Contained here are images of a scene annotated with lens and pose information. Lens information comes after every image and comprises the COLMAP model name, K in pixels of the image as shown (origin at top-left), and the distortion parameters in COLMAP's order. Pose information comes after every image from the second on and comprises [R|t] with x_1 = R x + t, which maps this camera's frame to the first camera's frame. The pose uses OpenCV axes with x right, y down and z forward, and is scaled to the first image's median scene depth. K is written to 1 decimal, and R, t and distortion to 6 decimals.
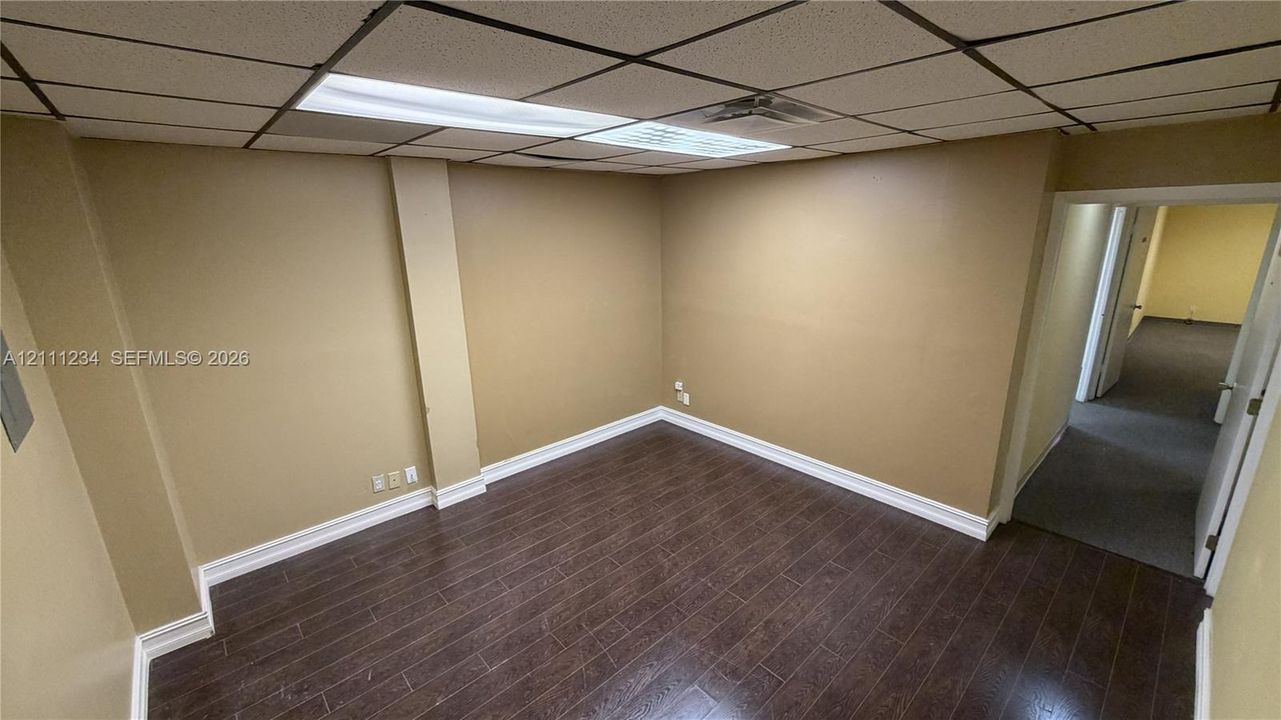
lens RADIAL K [[512.2, 0, 651.3], [0, 512.2, 357.1], [0, 0, 1]] dist [0.002875, 0.000516]
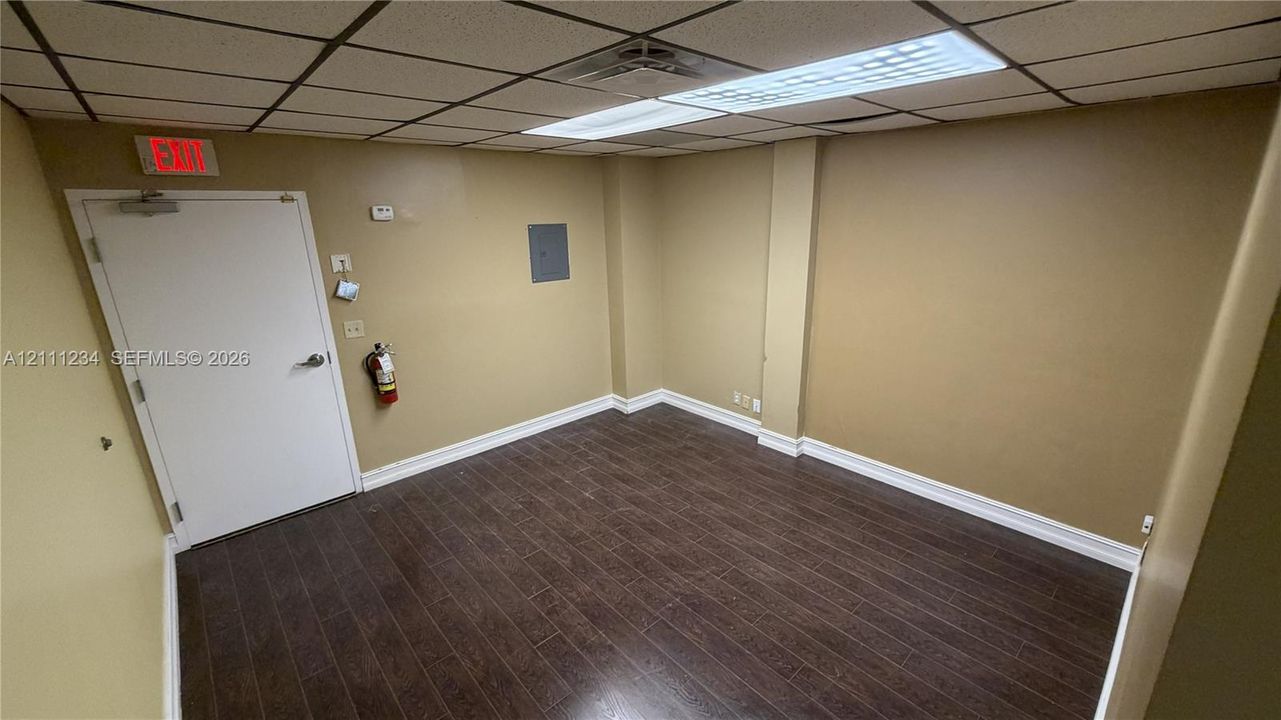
lens RADIAL K [[512.2, 0, 644.2], [0, 512.2, 362.8], [0, 0, 1]] dist [0.002875, 0.000516]
pose [[-0.009972, 0.304578, -0.952435, 0.795523], [-0.238201, 0.924340, 0.298088, -0.198968], [0.971165, 0.229843, 0.063333, 0.751198]]
